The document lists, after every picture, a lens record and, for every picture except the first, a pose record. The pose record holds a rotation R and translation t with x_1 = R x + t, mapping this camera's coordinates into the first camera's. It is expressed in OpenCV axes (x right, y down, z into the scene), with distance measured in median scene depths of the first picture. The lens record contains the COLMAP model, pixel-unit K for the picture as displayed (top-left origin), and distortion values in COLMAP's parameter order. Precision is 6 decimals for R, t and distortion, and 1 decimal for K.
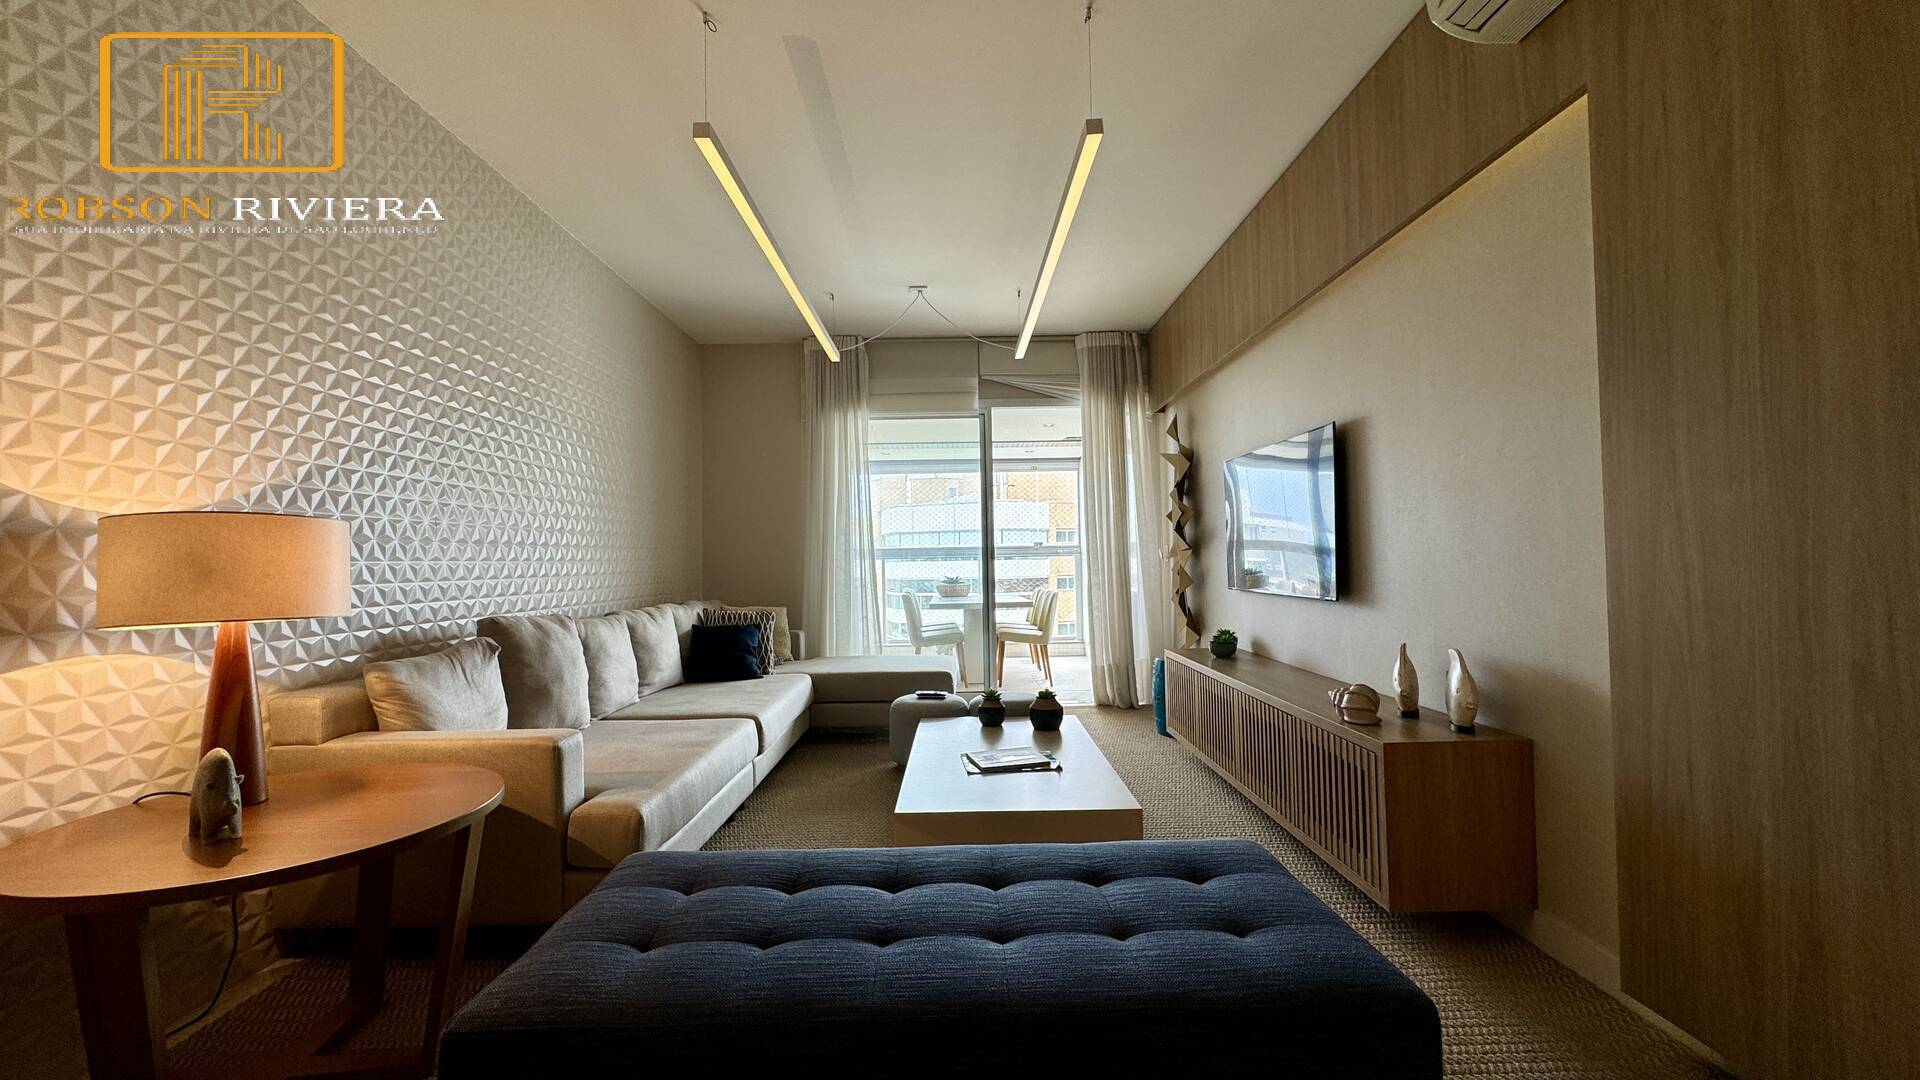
lens RADIAL K [[765.7, 0, 964.2], [0, 765.7, 545.5], [0, 0, 1]] dist [0.001009, 0.000251]
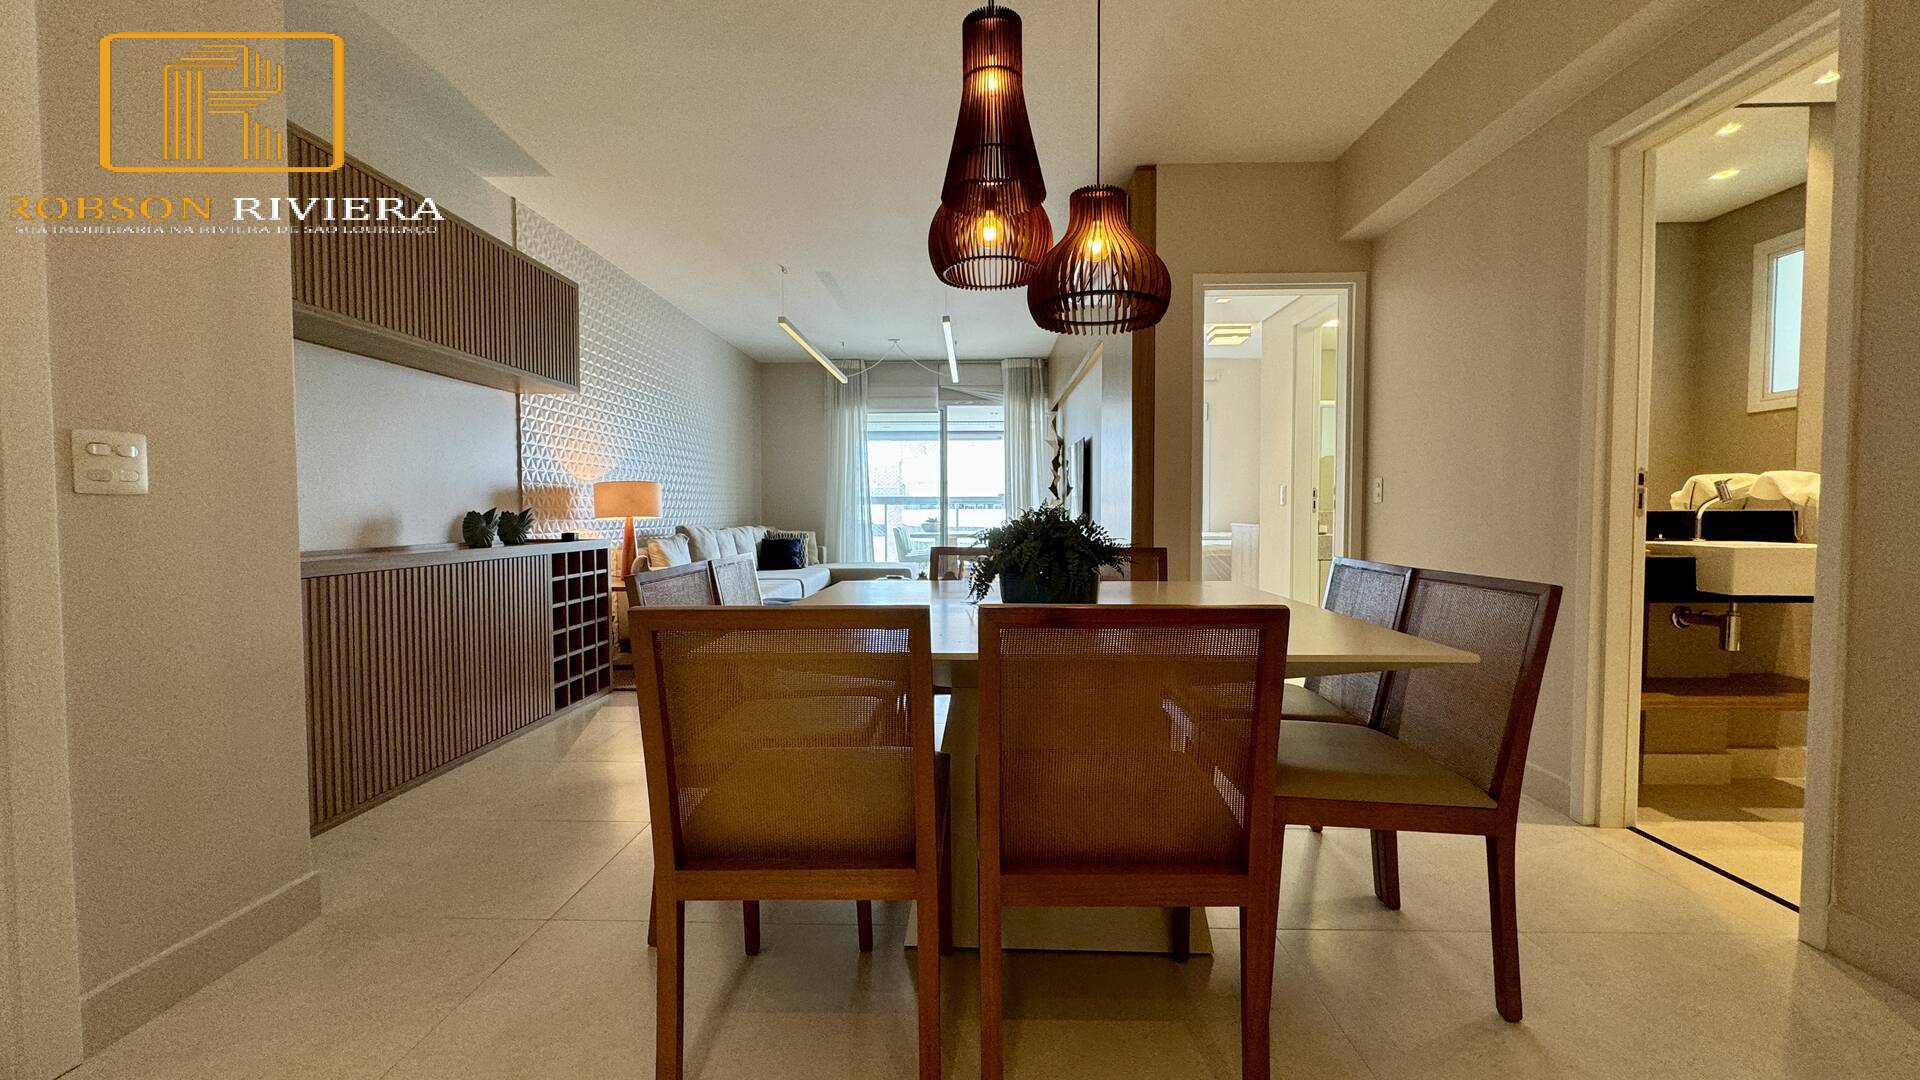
lens RADIAL K [[765.7, 0, 951.1], [0, 765.7, 541.8], [0, 0, 1]] dist [0.001009, 0.000251]
pose [[0.998628, 0.017857, -0.049224, 0.280410], [-0.014777, 0.997952, 0.062241, -0.007468], [0.050234, -0.061428, 0.996847, -1.246821]]
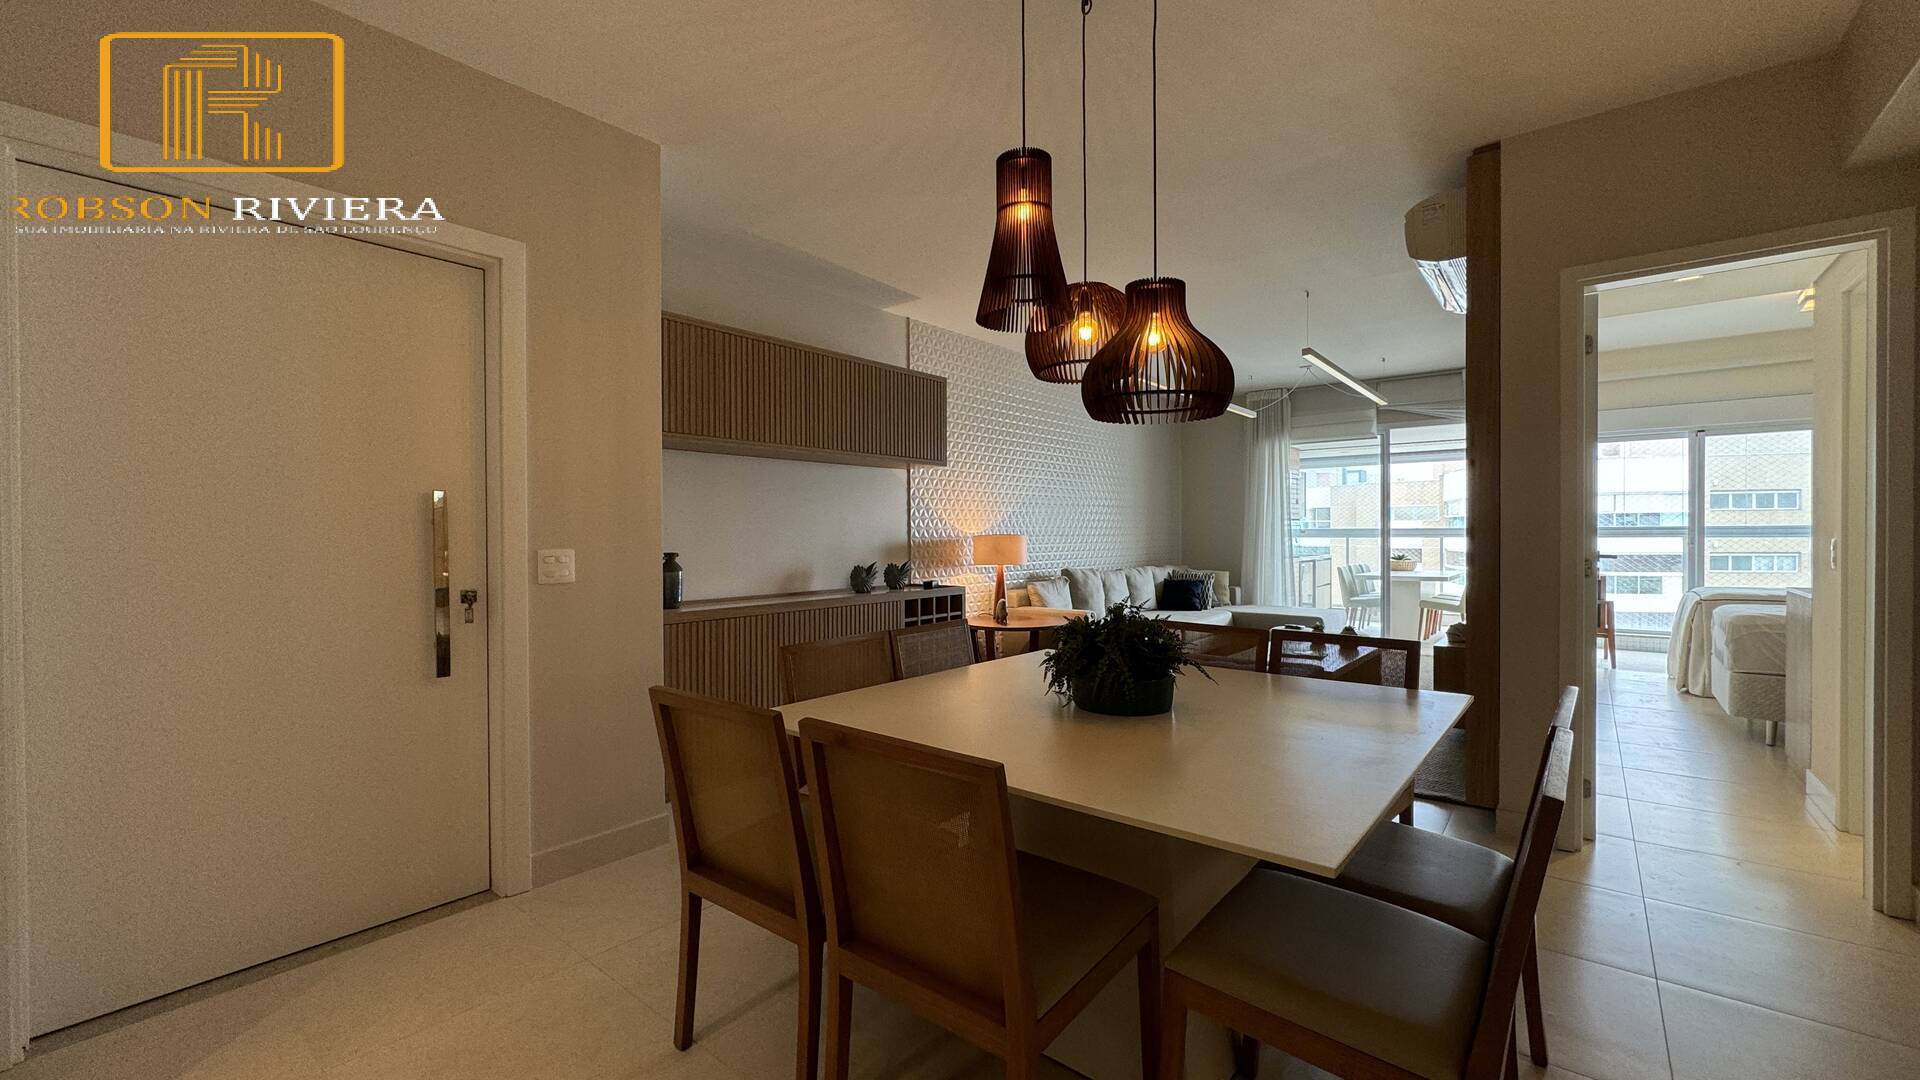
lens RADIAL K [[765.7, 0, 948.1], [0, 765.7, 536.2], [0, 0, 1]] dist [0.001009, 0.000251]
pose [[0.760954, 0.013341, -0.648669, 0.714895], [0.007812, 0.999528, 0.029721, -0.088631], [0.648759, -0.027684, 0.760490, -1.157532]]
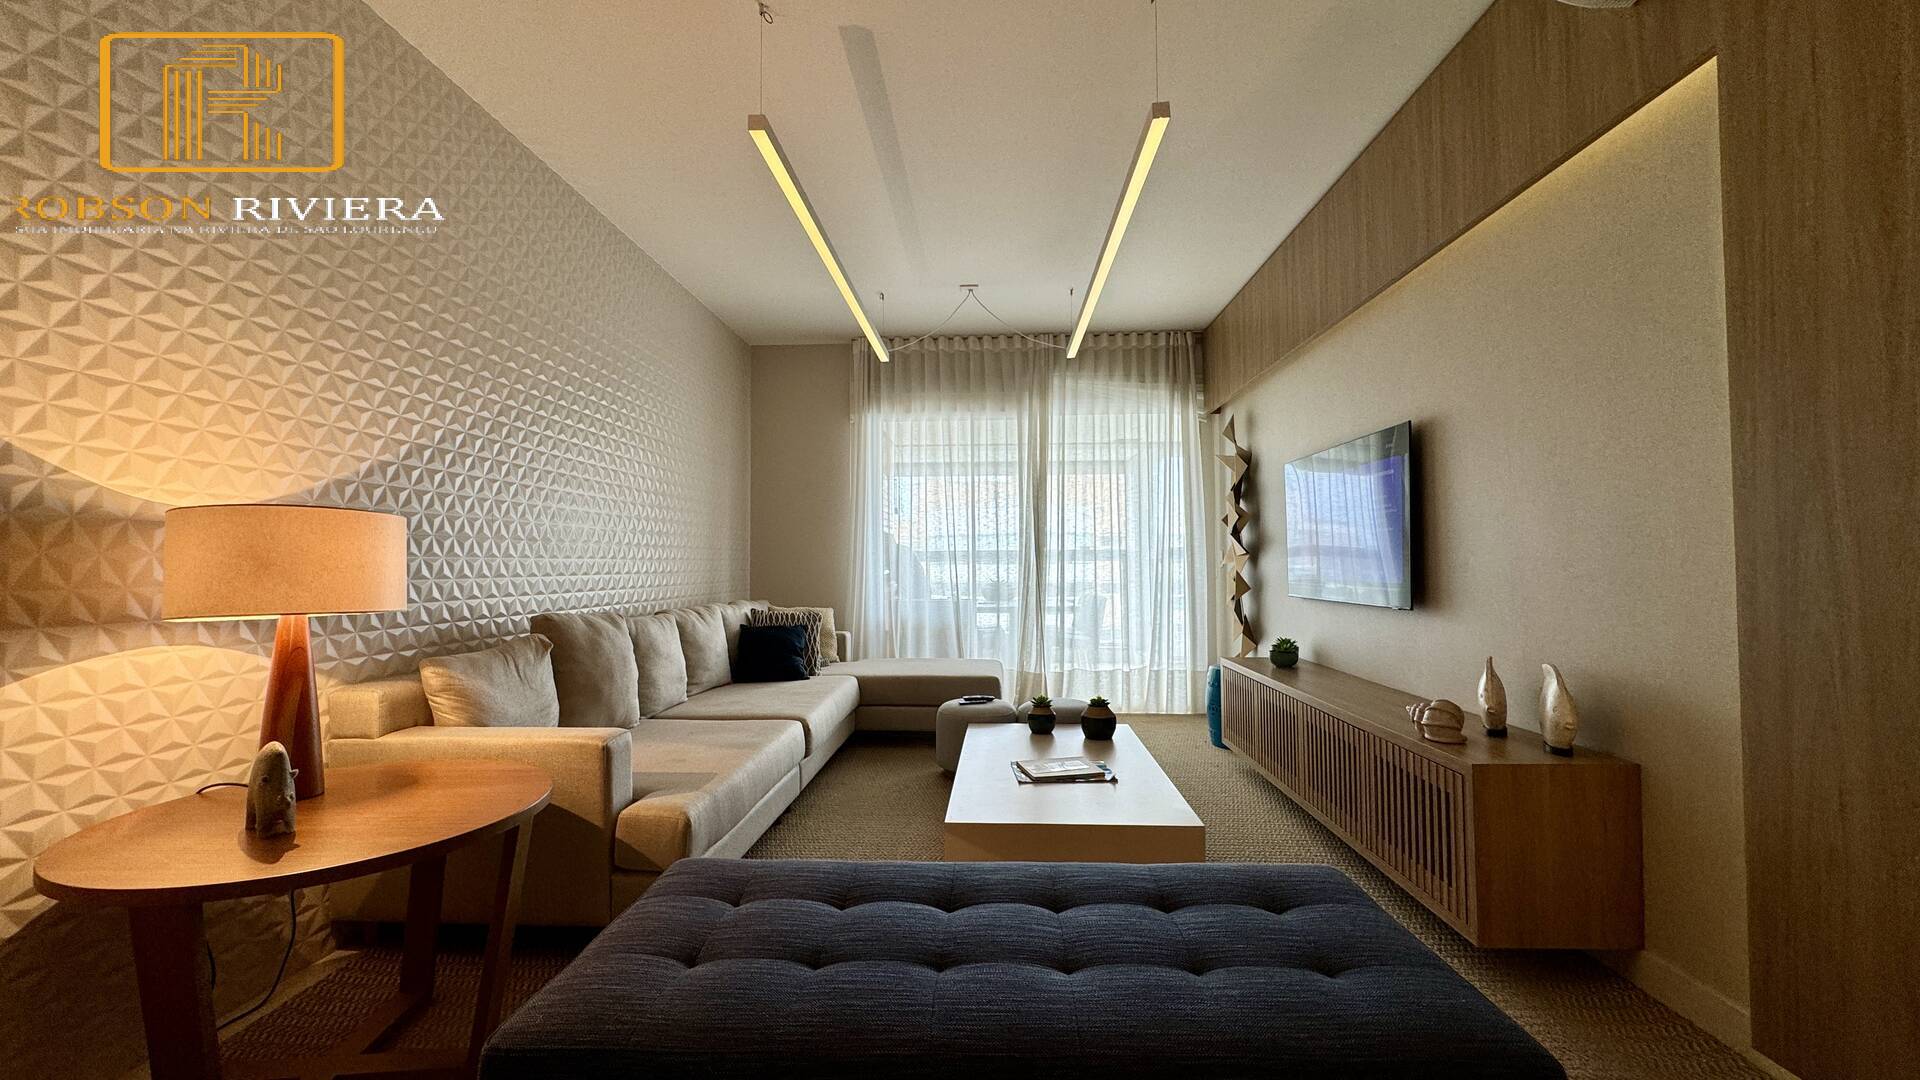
lens RADIAL K [[765.7, 0, 966.2], [0, 765.7, 546.1], [0, 0, 1]] dist [0.001009, 0.000251]
pose [[0.998472, 0.009856, -0.054370, -0.013436], [-0.010039, 0.999945, -0.003091, 0.002321], [0.054336, 0.003632, 0.998516, 0.030294]]
